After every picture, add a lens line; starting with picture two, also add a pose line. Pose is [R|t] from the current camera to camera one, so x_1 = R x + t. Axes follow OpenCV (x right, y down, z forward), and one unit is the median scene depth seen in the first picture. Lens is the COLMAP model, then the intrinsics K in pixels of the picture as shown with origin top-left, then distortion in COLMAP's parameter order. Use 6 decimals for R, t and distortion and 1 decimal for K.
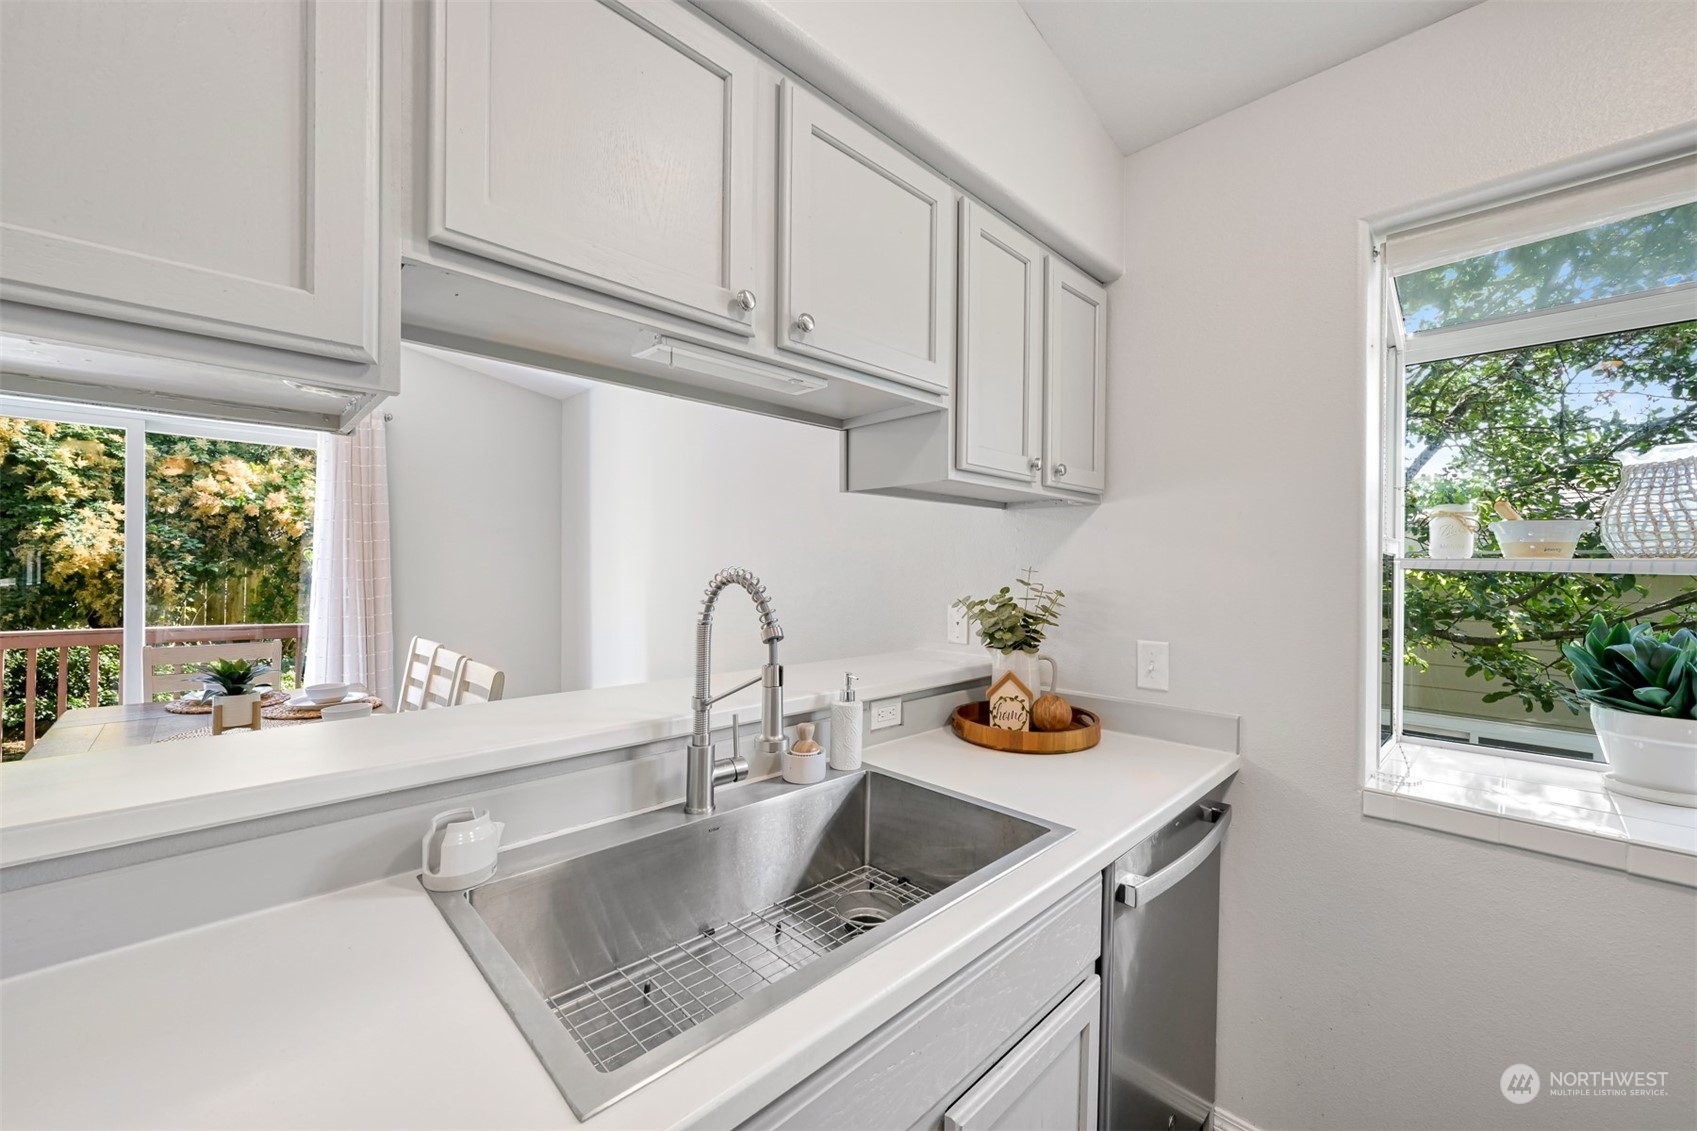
lens RADIAL K [[669.3, 0, 849.5], [0, 669.3, 572.7], [0, 0, 1]] dist [-0.000806, 0.000232]
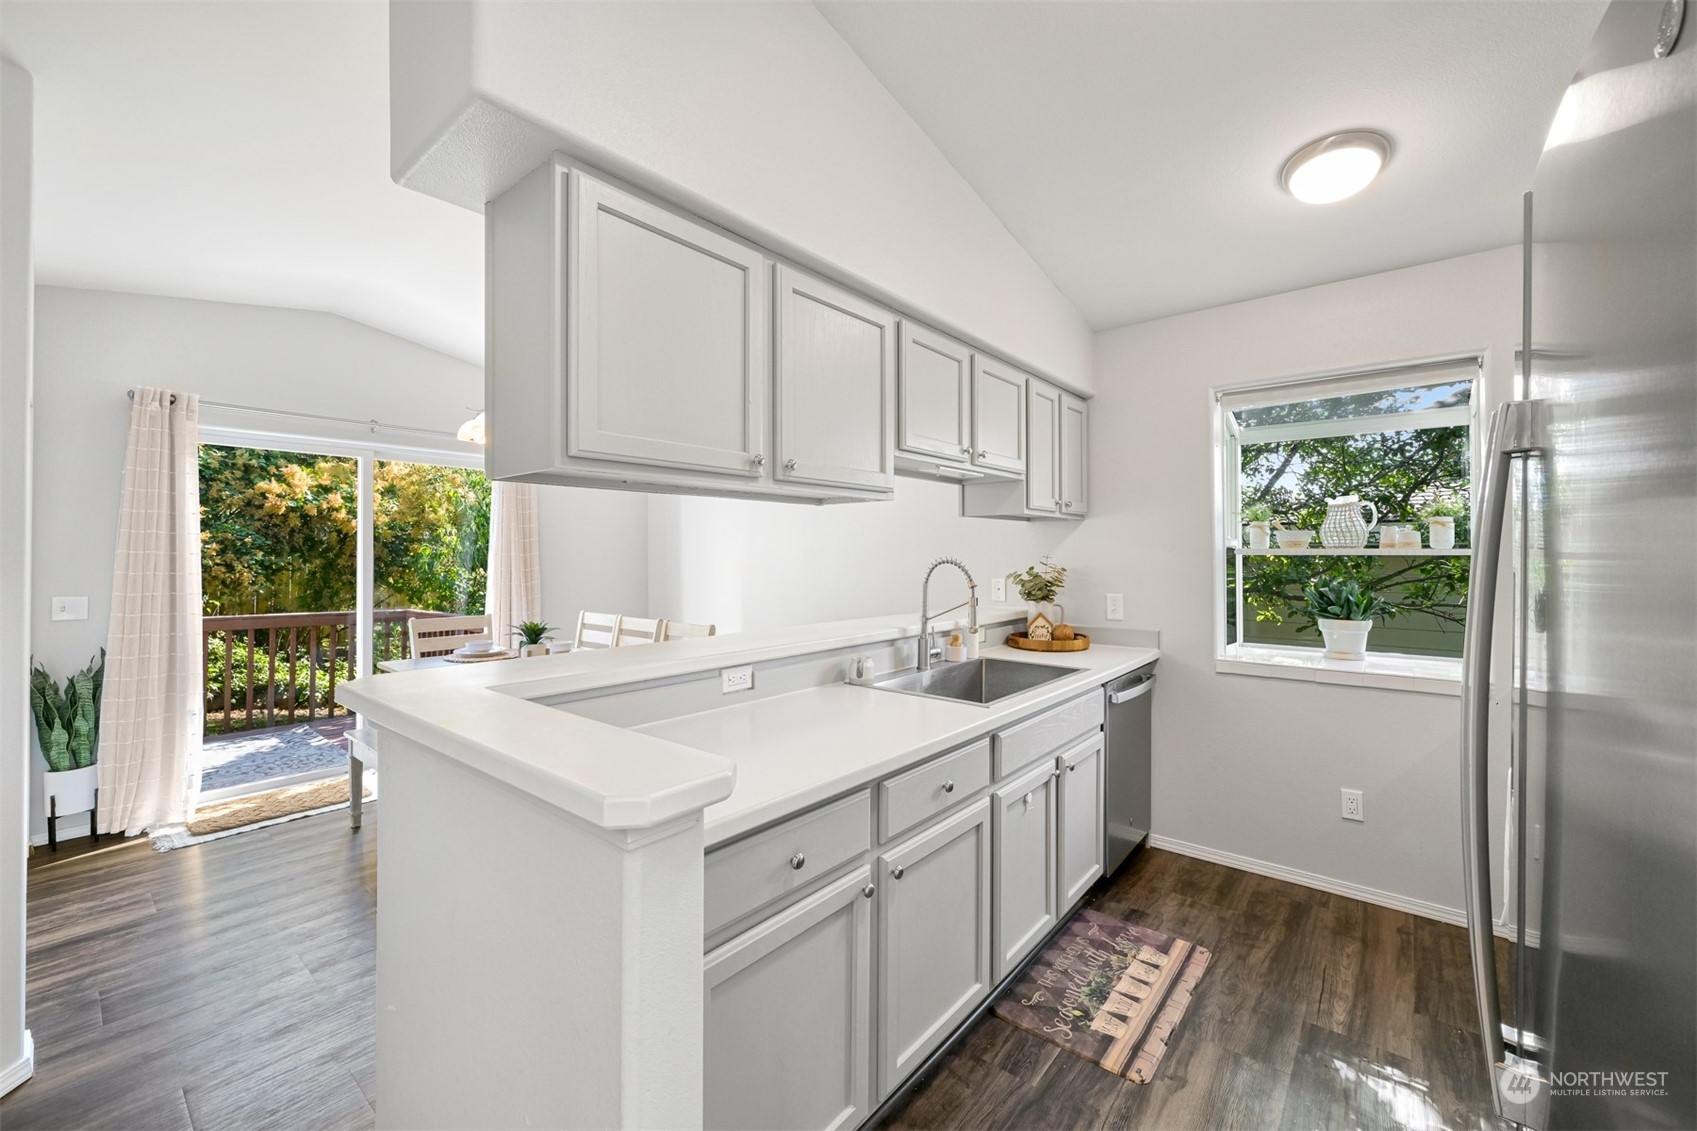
lens RADIAL K [[686.9, 0, 846.7], [0, 686.9, 555.7], [0, 0, 1]] dist [0.000464, 0.000084]
pose [[0.994473, -0.010185, 0.104498, -0.480314], [0.010991, 0.999914, -0.007140, 0.000644], [-0.104416, 0.008249, 0.994500, -0.814556]]
